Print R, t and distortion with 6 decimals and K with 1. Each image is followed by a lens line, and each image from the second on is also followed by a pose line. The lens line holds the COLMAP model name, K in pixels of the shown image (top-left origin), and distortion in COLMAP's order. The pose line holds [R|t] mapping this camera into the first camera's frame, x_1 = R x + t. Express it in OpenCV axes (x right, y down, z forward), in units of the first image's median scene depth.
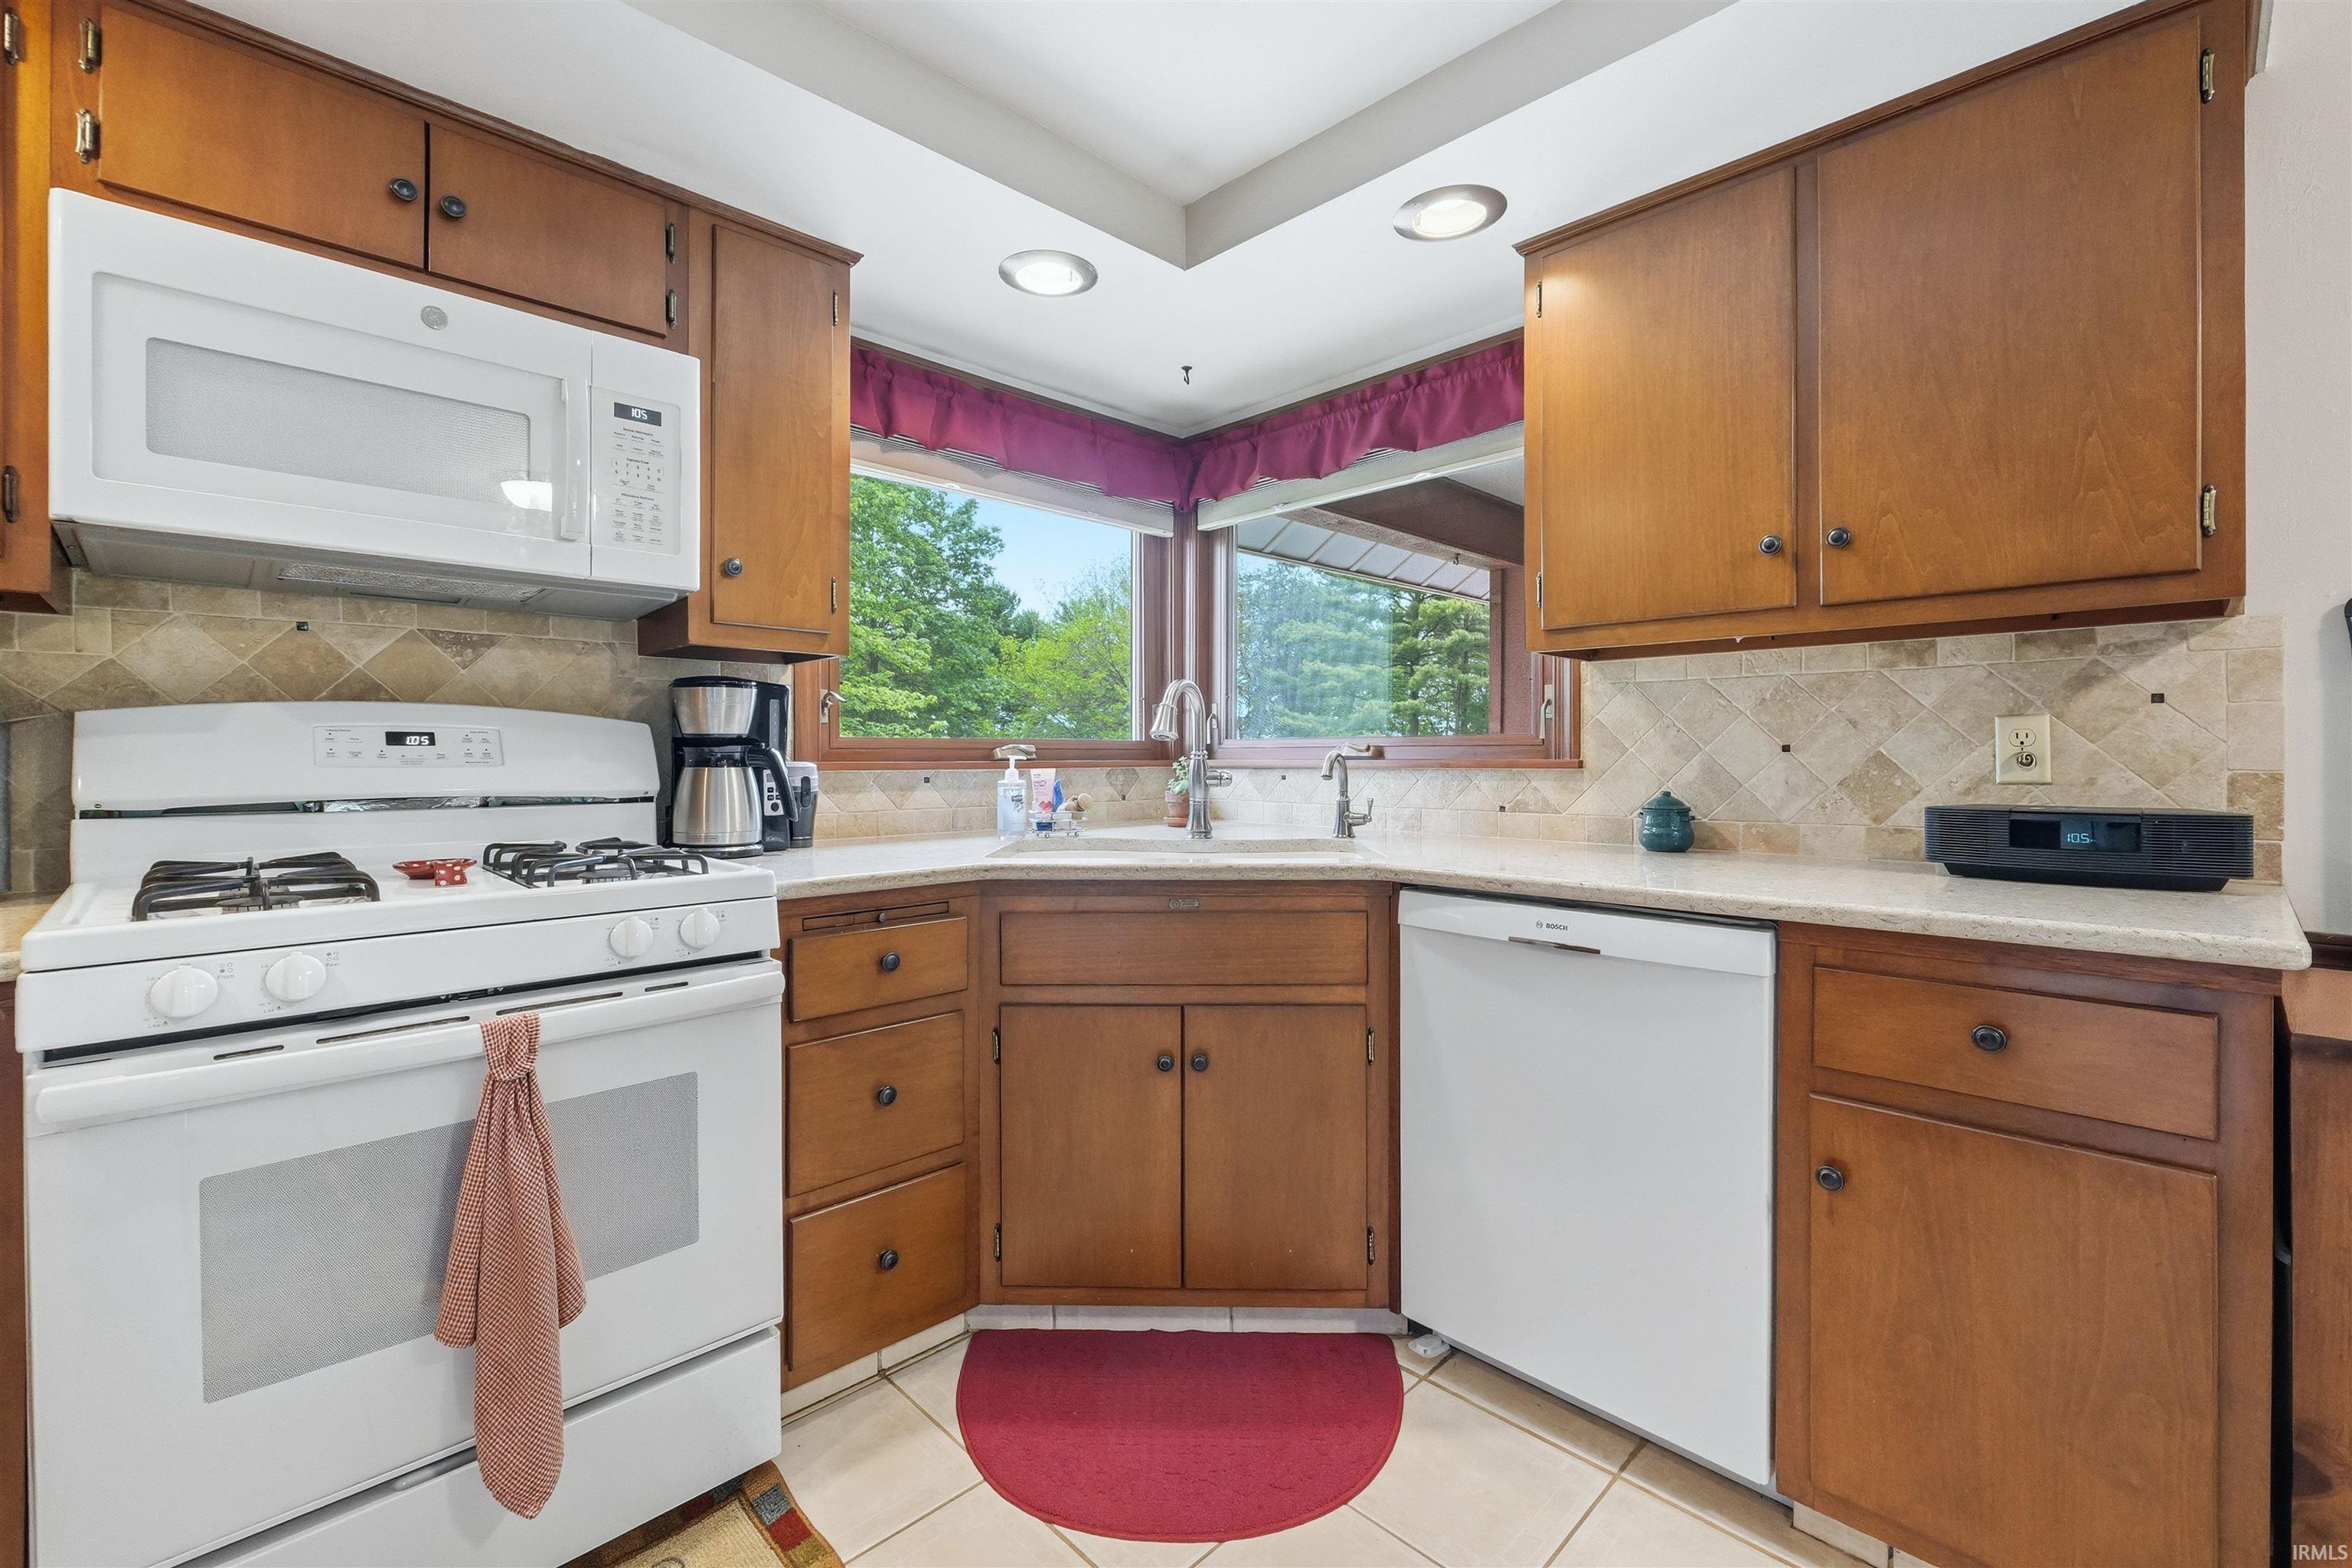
lens RADIAL K [[1006.5, 0, 1176.2], [0, 1006.5, 759.9], [0, 0, 1]] dist [-0.002597, 0.000220]
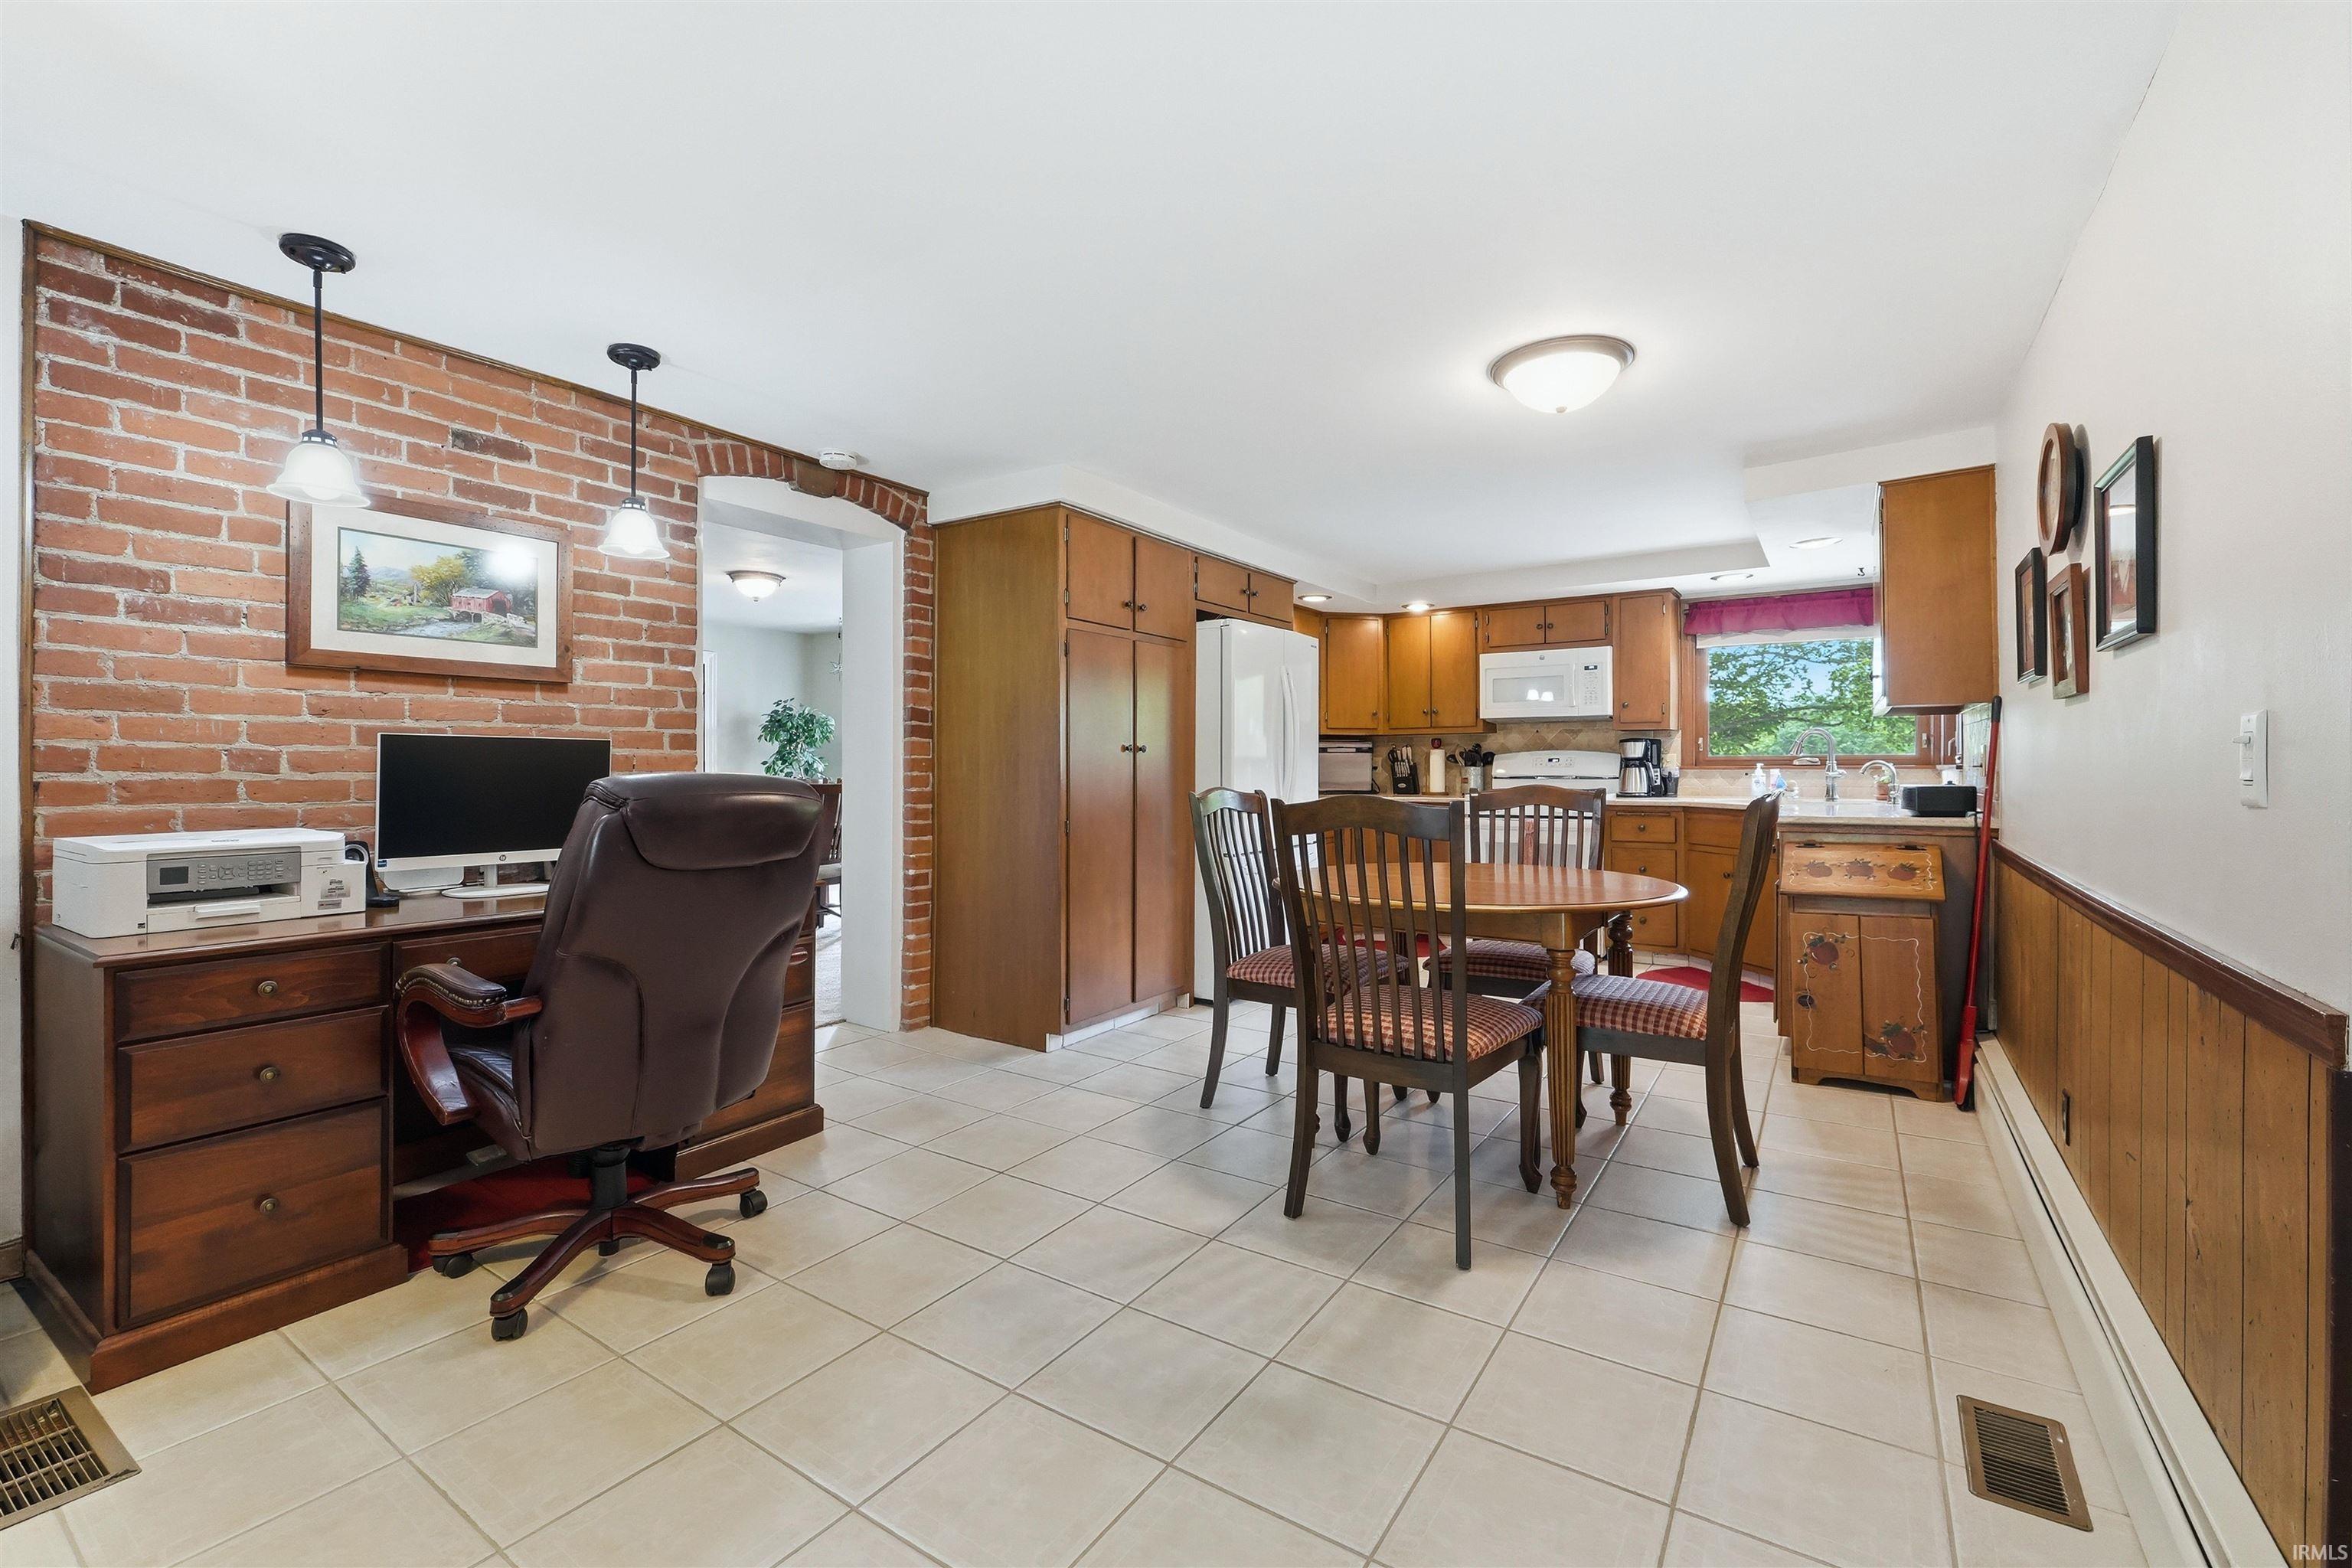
lens RADIAL K [[1006.5, 0, 1176.2], [0, 1006.5, 759.9], [0, 0, 1]] dist [-0.002597, 0.000220]
pose [[0.195070, -0.009825, -0.980740, 2.626040], [-0.001622, 0.999945, -0.010340, 0.019225], [0.980788, 0.003608, 0.195043, -1.109478]]
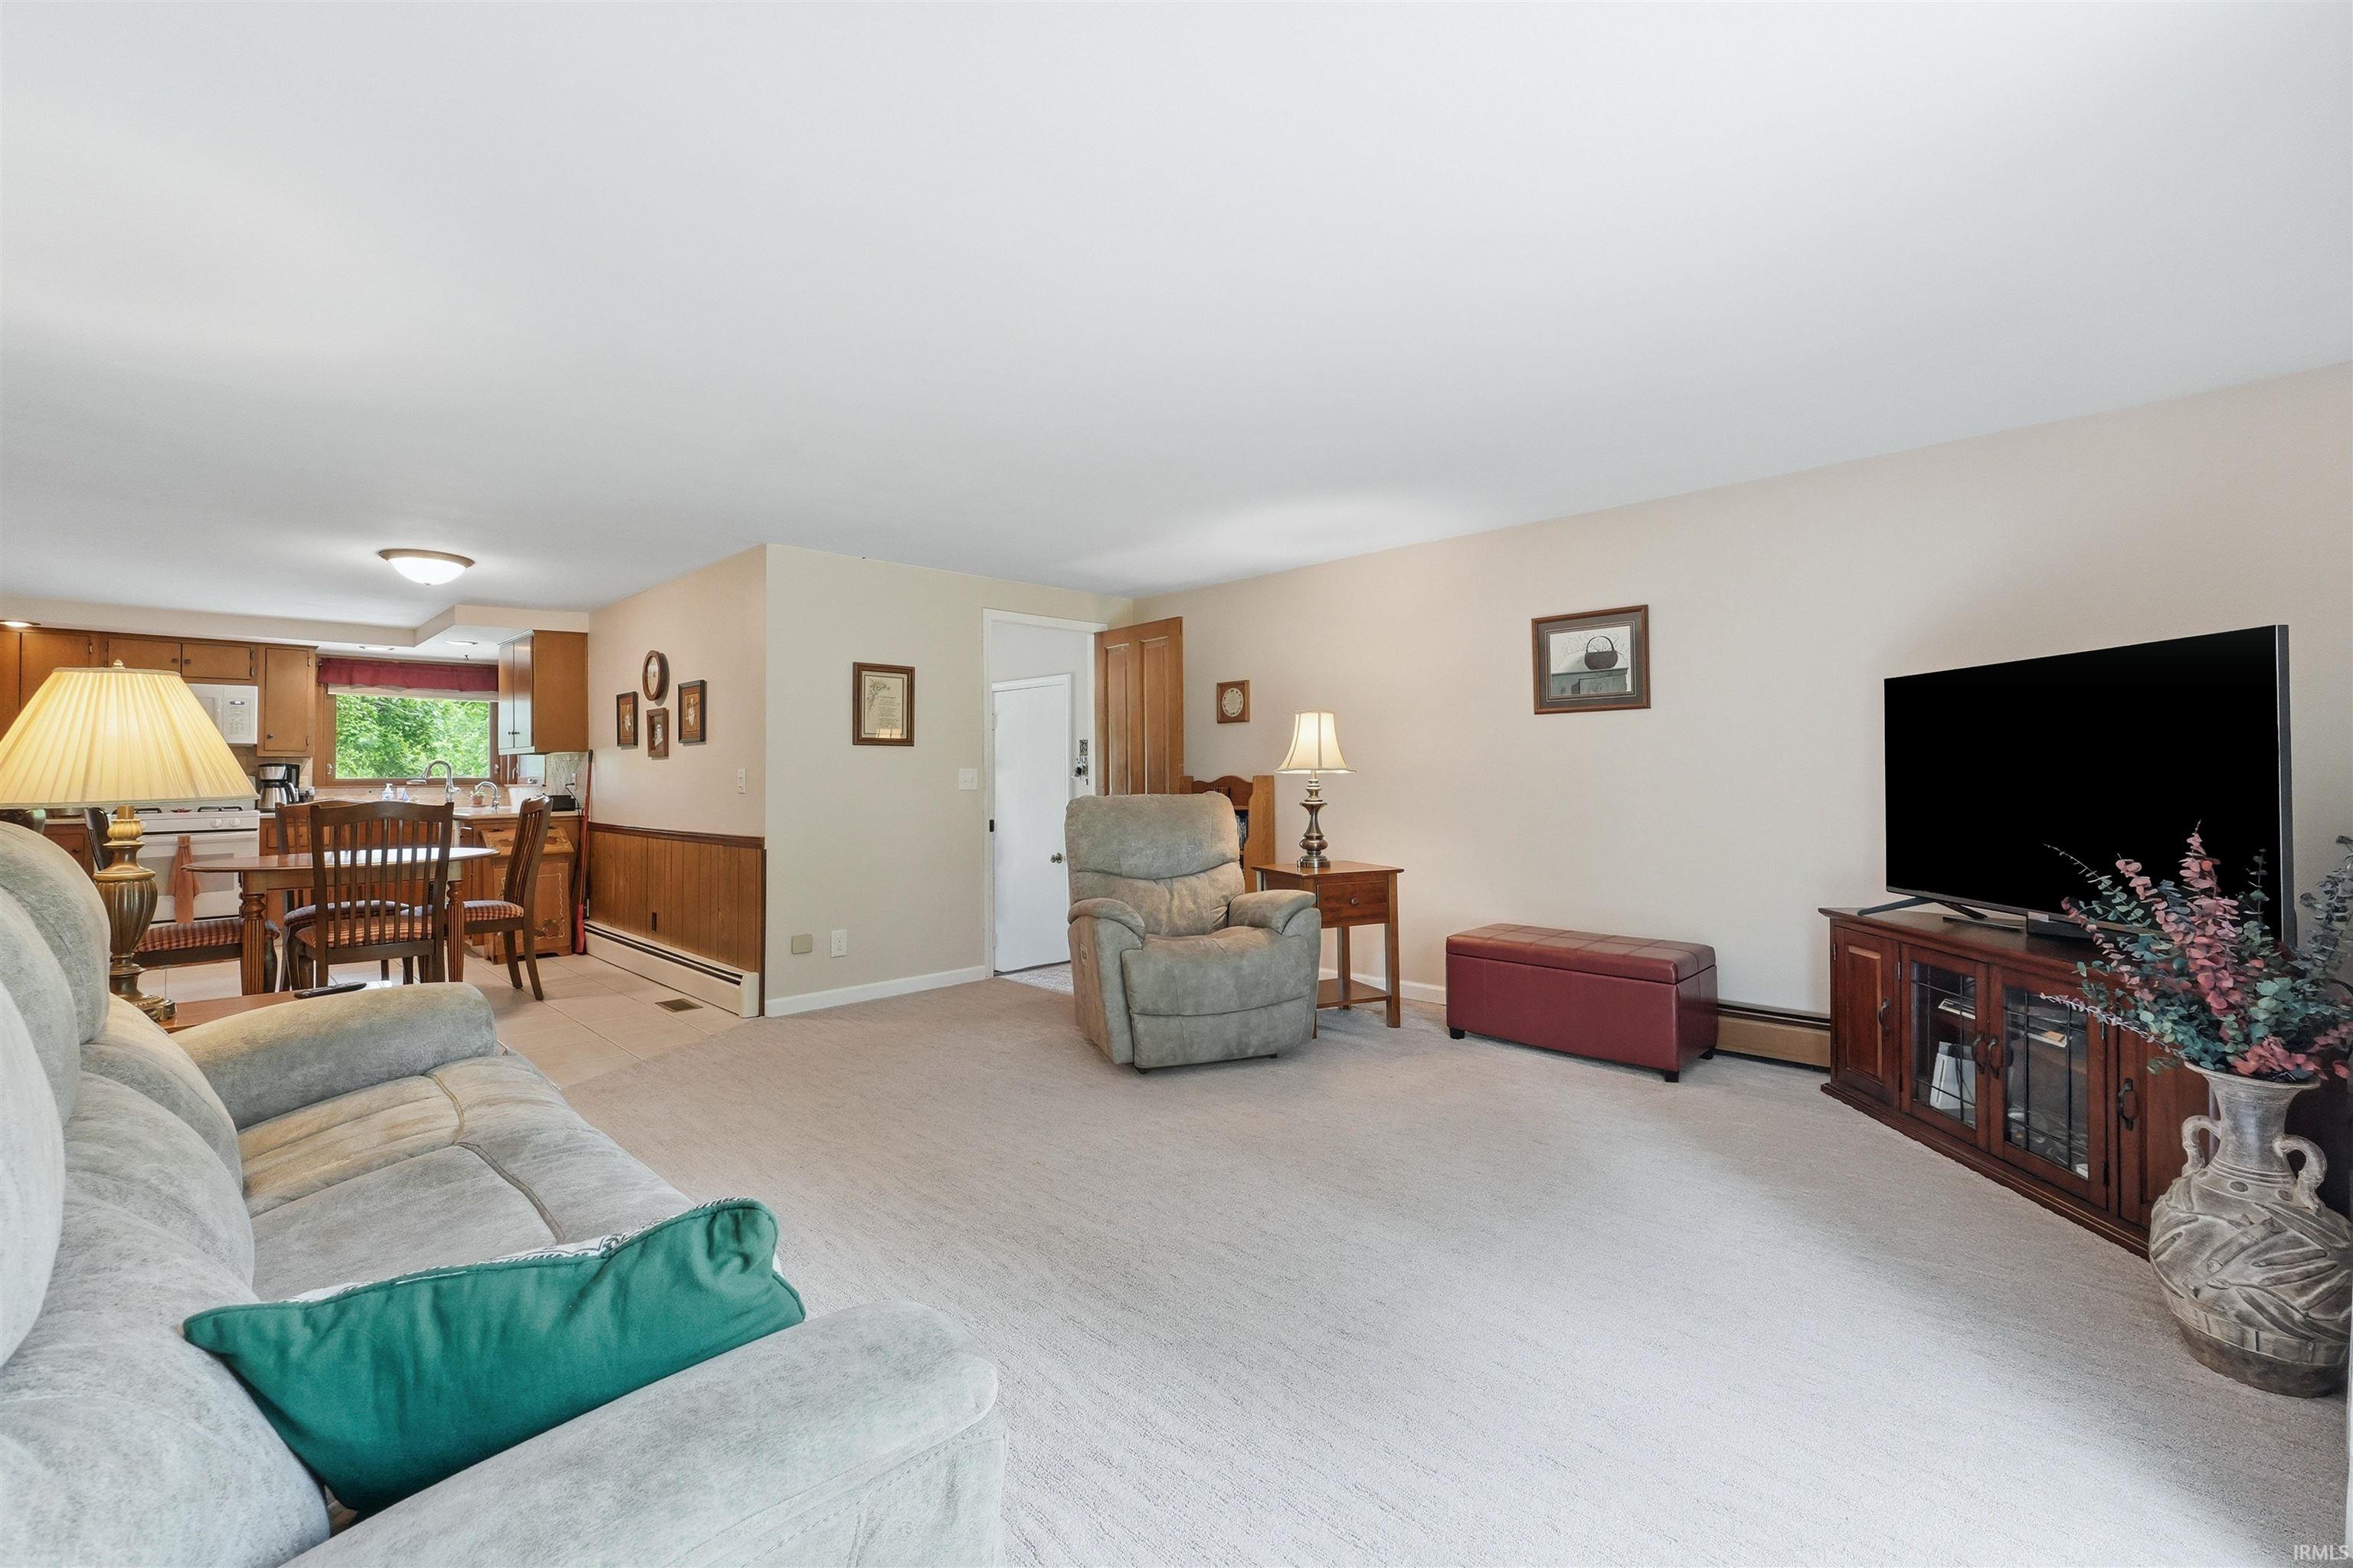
lens RADIAL K [[1007.0, 0, 1176.7], [0, 1007.0, 759.9], [0, 0, 1]] dist [-0.002597, 0.000220]
pose [[0.999950, -0.008592, -0.005050, 3.346147], [0.008495, 0.999783, -0.019023, 0.003894], [0.005213, 0.018979, 0.999806, -3.105688]]
